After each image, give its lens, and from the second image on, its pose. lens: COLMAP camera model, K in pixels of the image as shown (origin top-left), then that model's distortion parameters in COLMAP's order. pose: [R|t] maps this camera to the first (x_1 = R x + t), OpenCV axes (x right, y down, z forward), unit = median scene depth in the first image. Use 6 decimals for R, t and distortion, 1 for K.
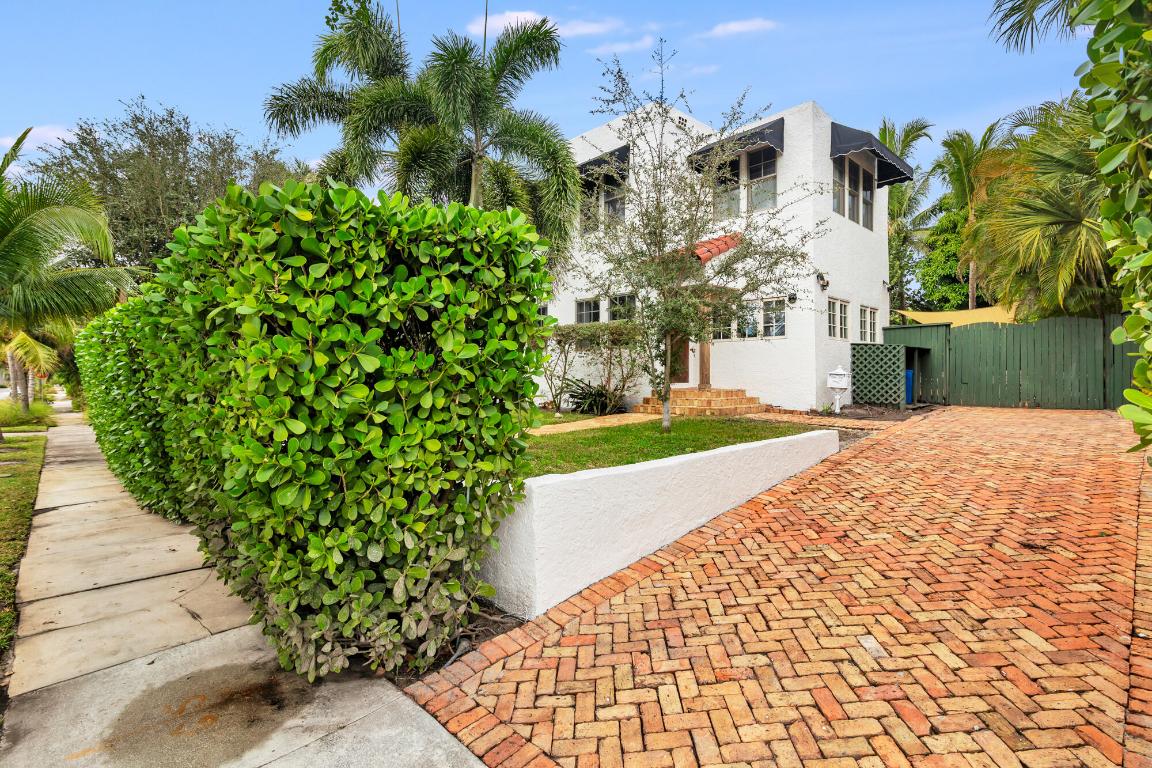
lens RADIAL K [[530.5, 0, 577.2], [0, 530.5, 366.6], [0, 0, 1]] dist [-0.000995, -0.000059]
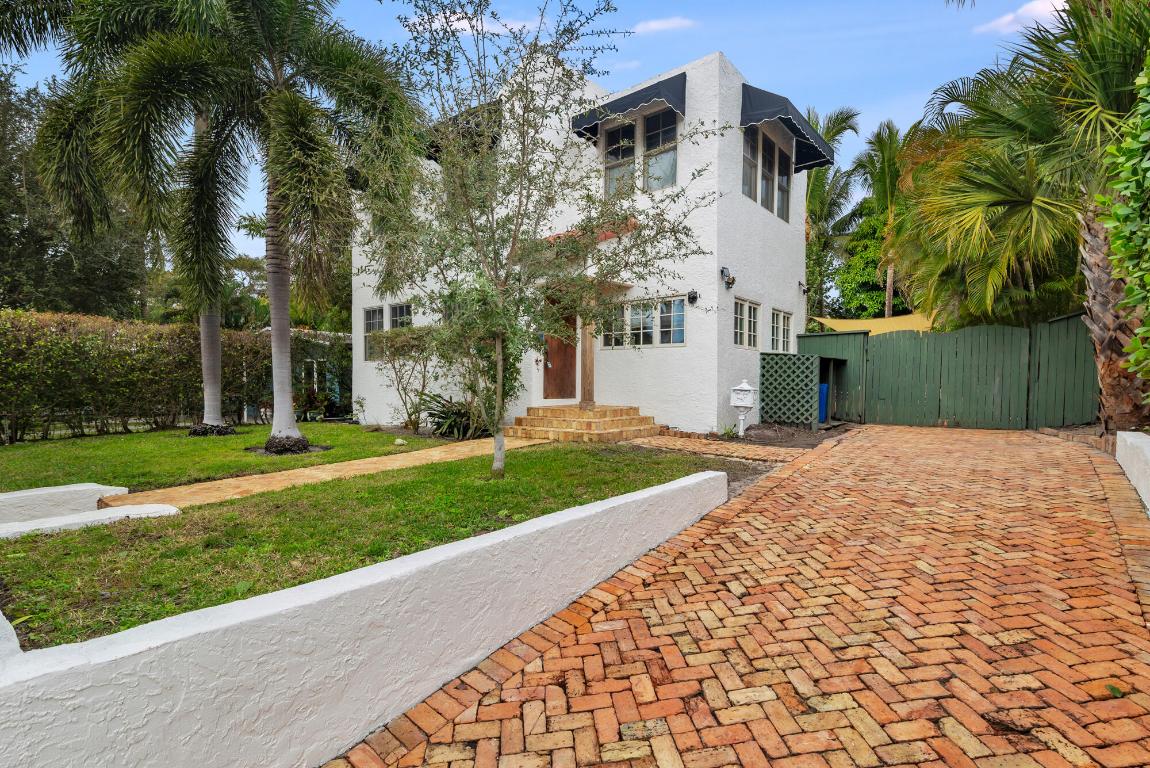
lens RADIAL K [[540.9, 0, 570.8], [0, 540.9, 397.7], [0, 0, 1]] dist [0.000395, -0.000244]
pose [[0.993172, -0.000161, 0.116655, 0.112063], [-0.005217, 0.998937, 0.045802, -0.010167], [-0.116539, -0.046098, 0.992116, 0.168228]]
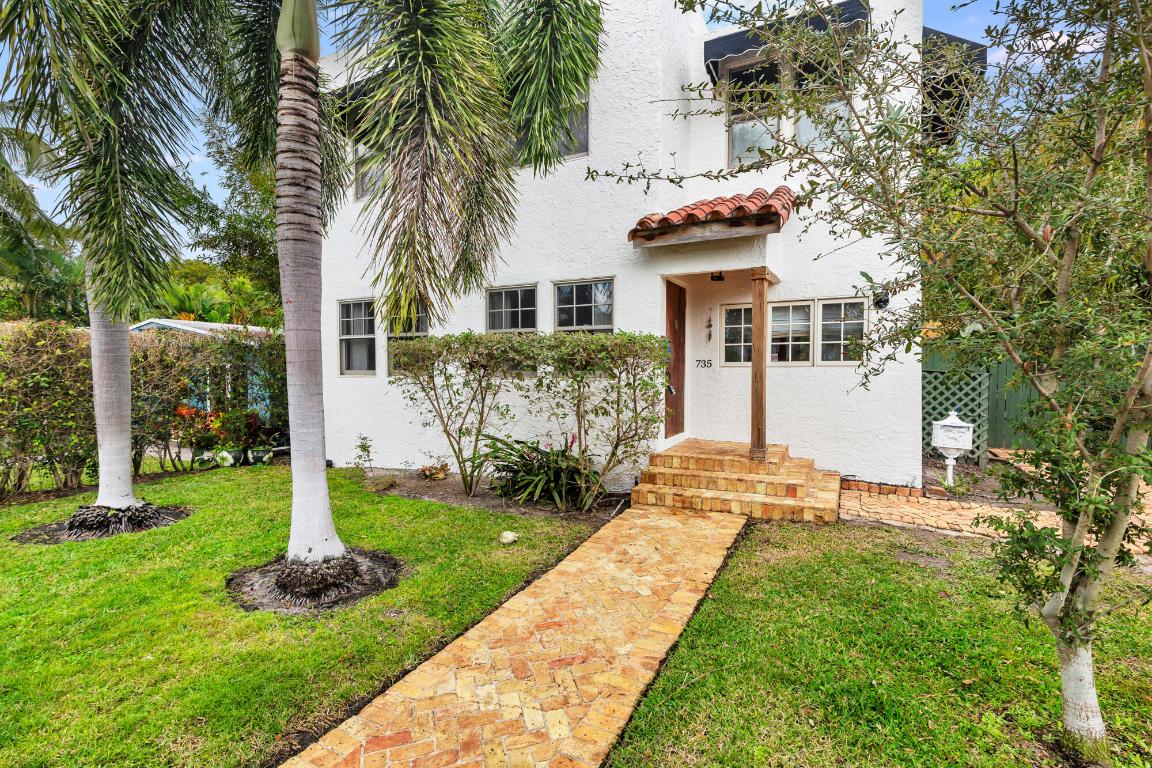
lens RADIAL K [[528.6, 0, 576.0], [0, 528.6, 384.0], [0, 0, 1]] dist [-0.000519, -0.000079]
pose [[0.945666, -0.012458, 0.324900, -0.118854], [-0.000982, 0.999152, 0.041170, -0.054917], [-0.325137, -0.039252, 0.944852, 0.510900]]
